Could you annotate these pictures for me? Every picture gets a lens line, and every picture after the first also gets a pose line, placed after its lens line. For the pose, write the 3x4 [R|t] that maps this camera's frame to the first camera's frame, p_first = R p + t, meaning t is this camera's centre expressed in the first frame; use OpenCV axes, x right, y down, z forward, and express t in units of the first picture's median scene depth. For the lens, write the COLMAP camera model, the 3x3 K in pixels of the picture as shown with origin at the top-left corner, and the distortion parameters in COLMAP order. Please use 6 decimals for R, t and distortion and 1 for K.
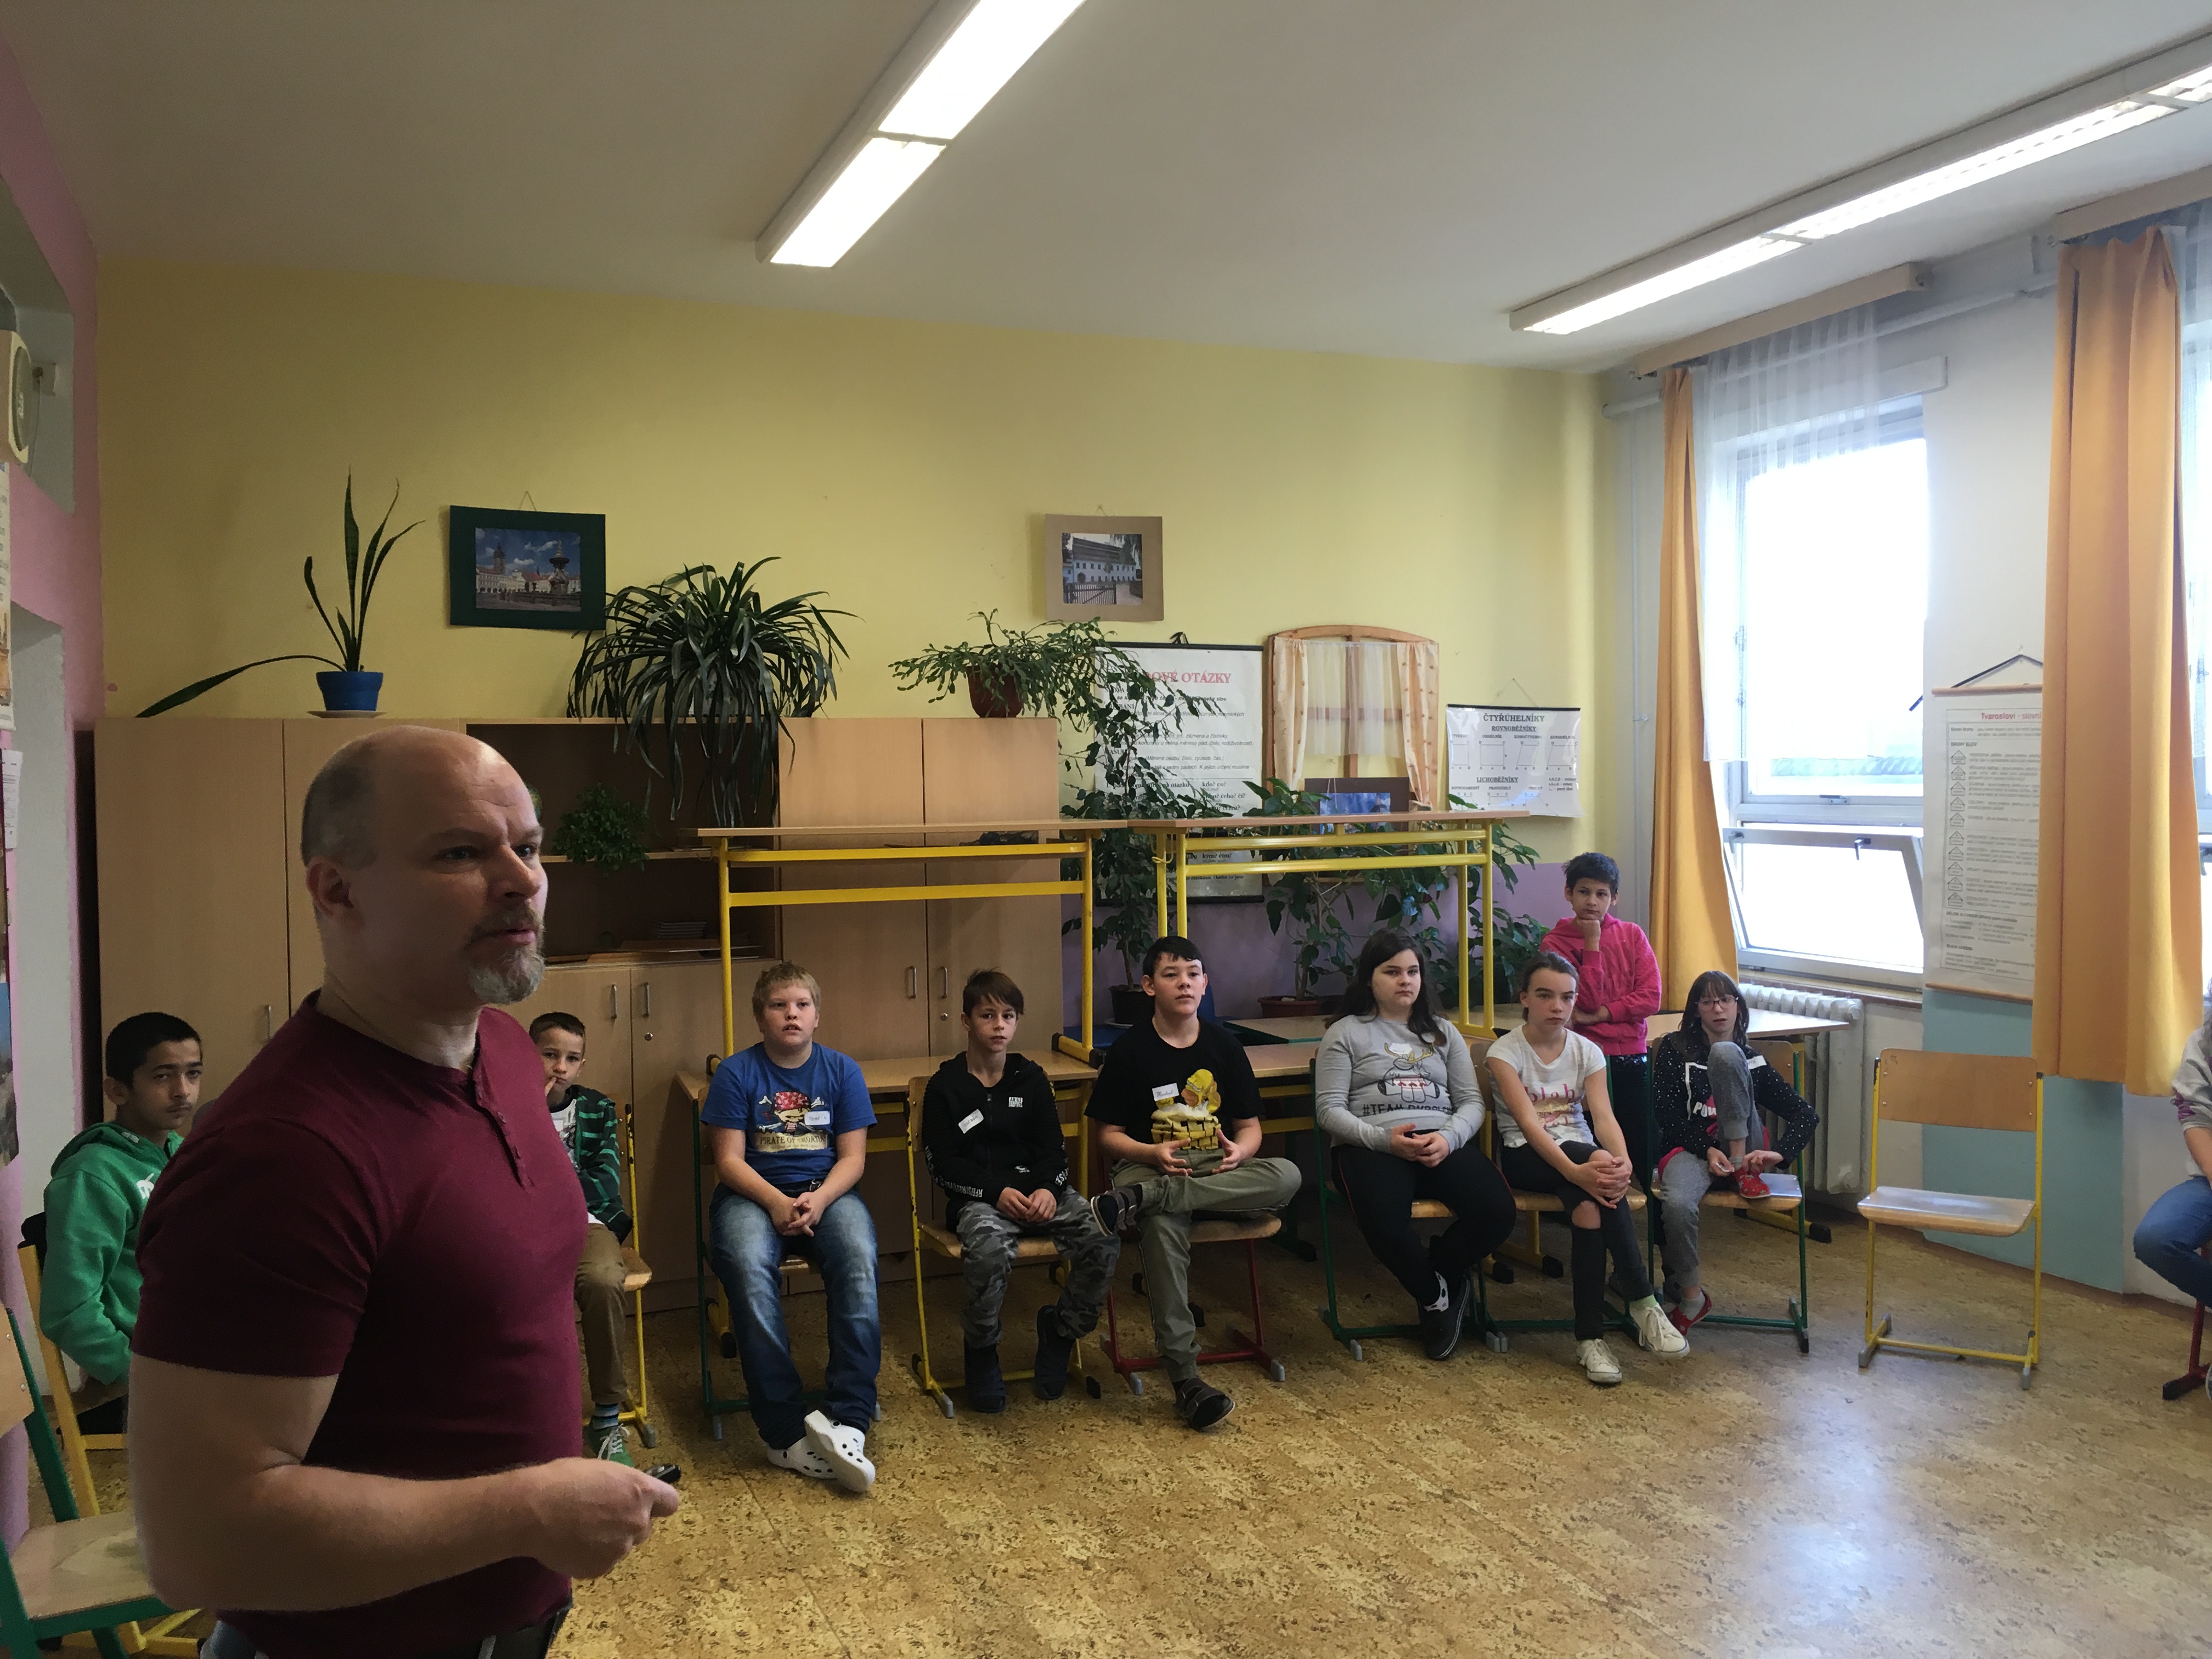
lens RADIAL K [[1814.9, 0, 1057.9], [0, 1814.9, 829.5], [0, 0, 1]] dist [0.006392, 0.001830]
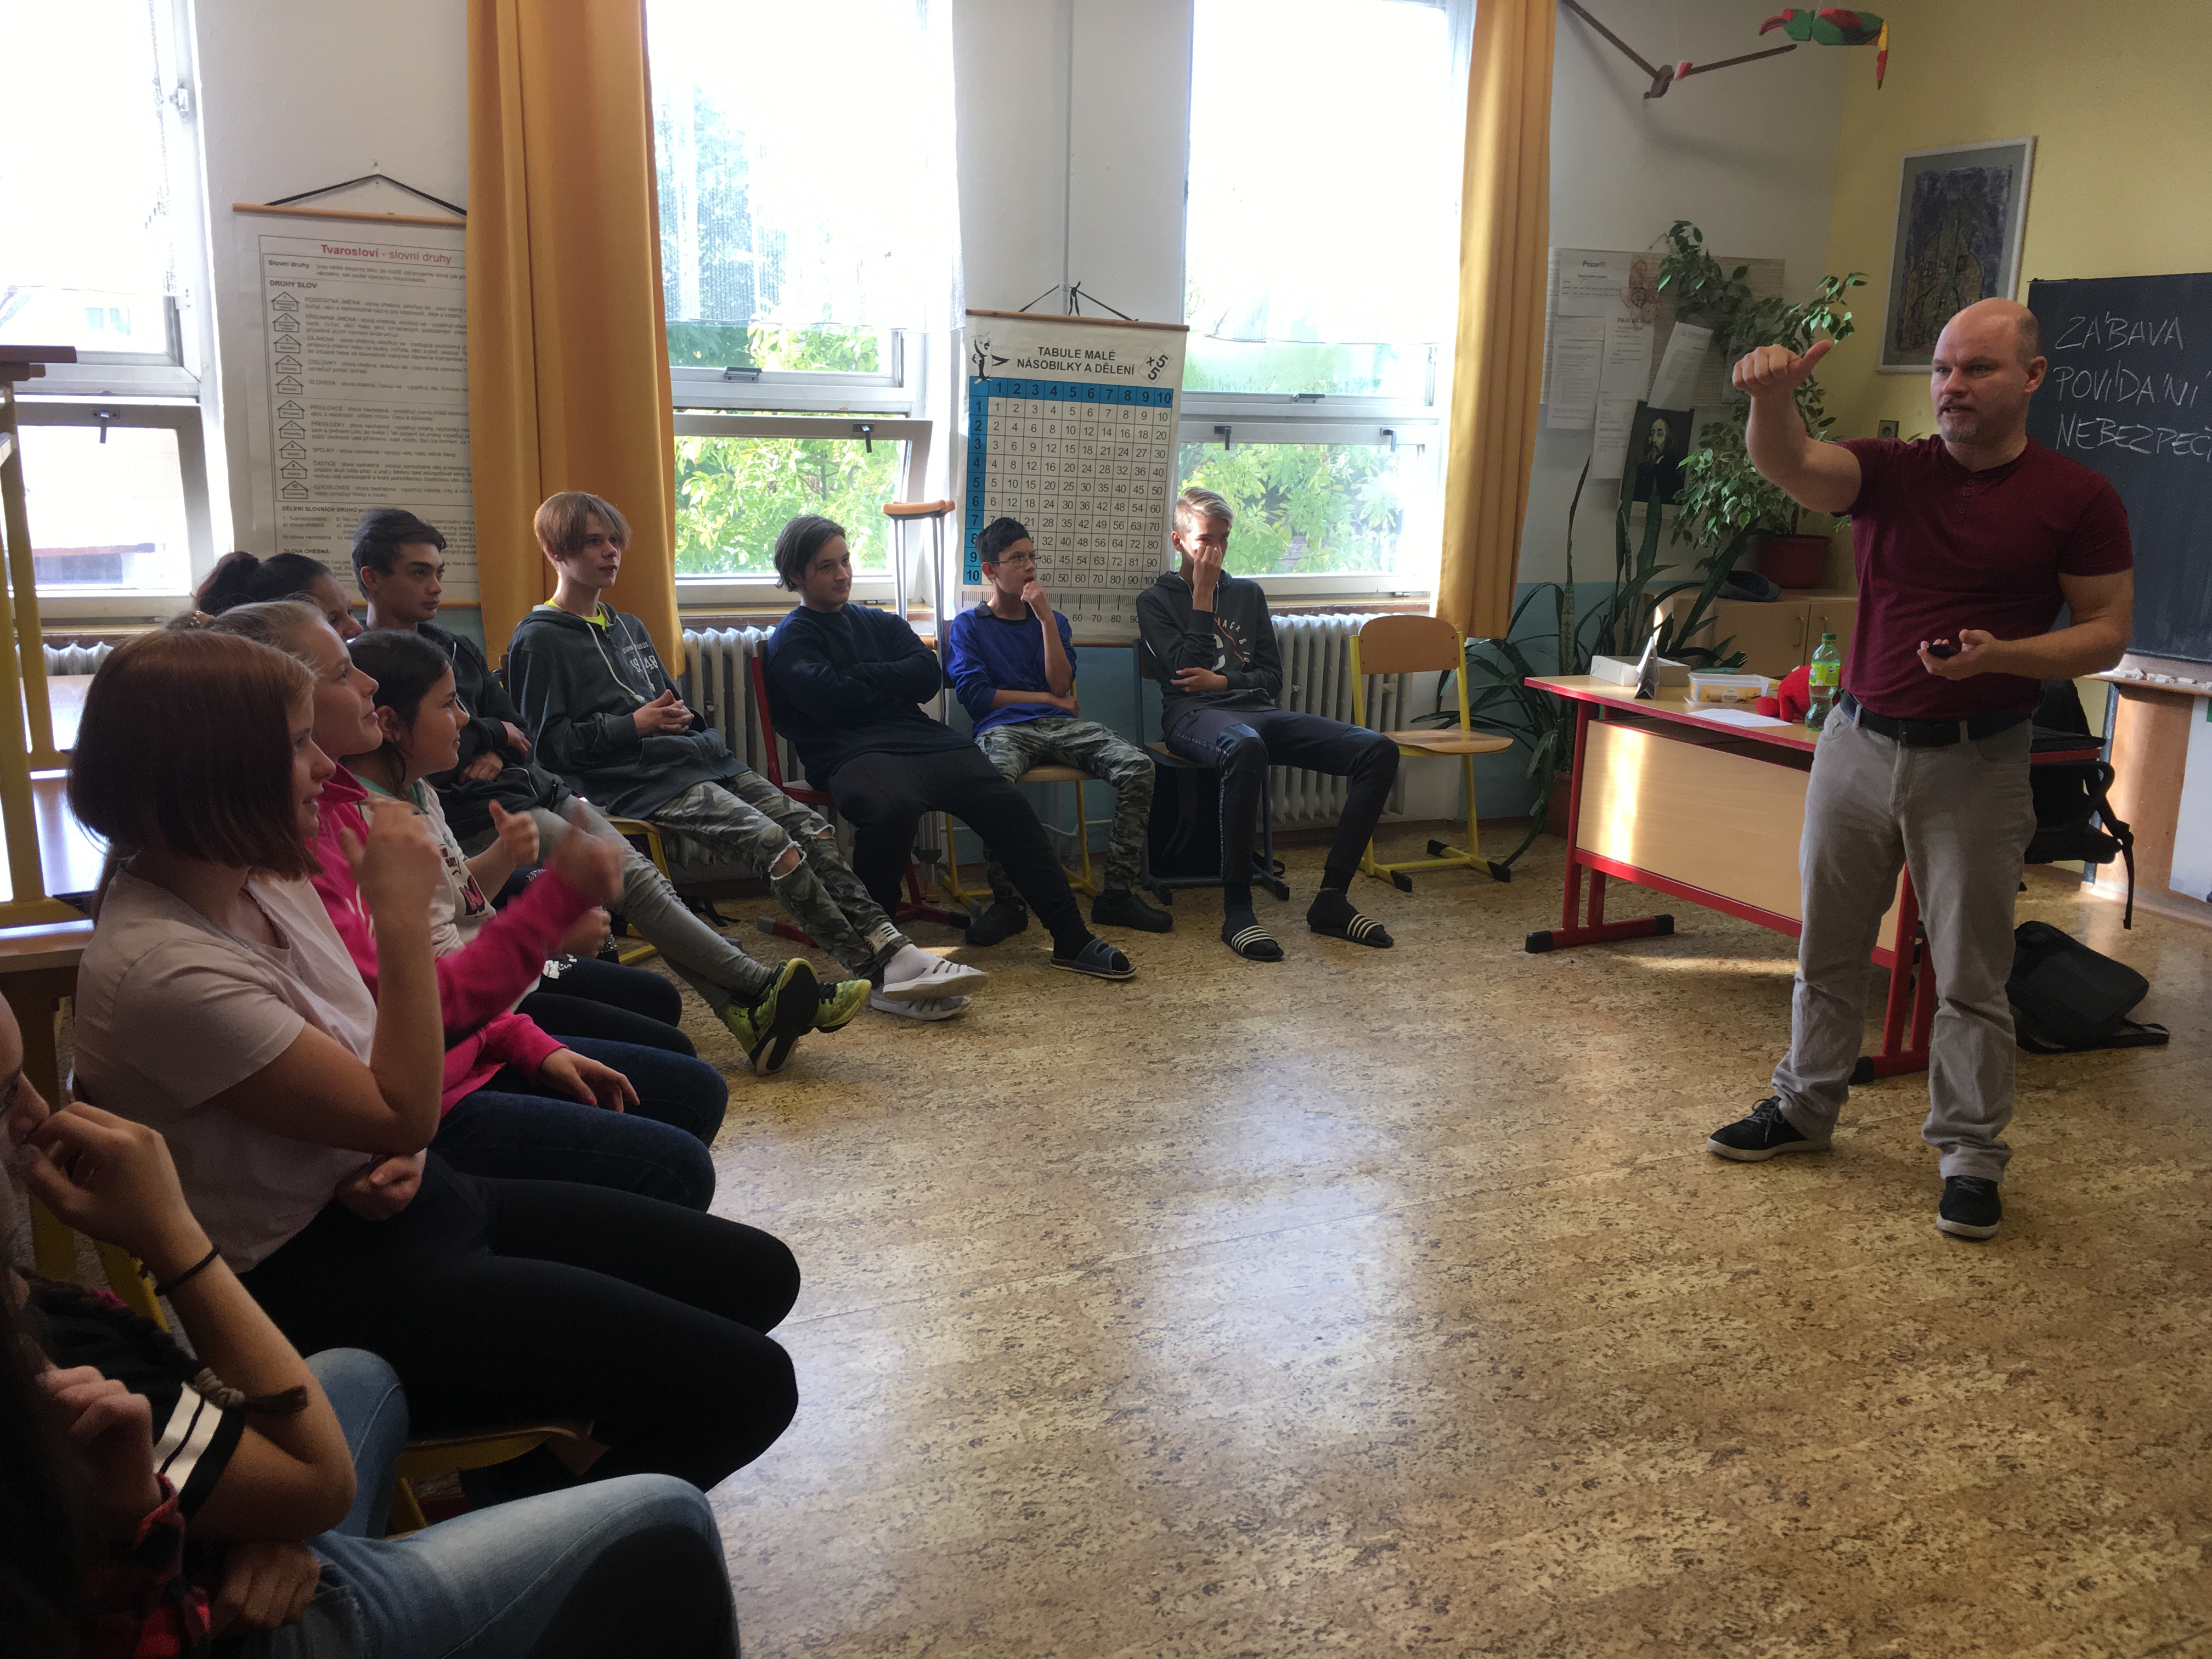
lens RADIAL K [[1814.9, 0, 1057.9], [0, 1814.9, 829.5], [0, 0, 1]] dist [0.006392, 0.001830]
pose [[-0.069727, -0.220559, 0.972878, -0.328248], [0.010395, 0.975038, 0.221794, 0.011013], [-0.997512, 0.025578, -0.065694, 0.739380]]
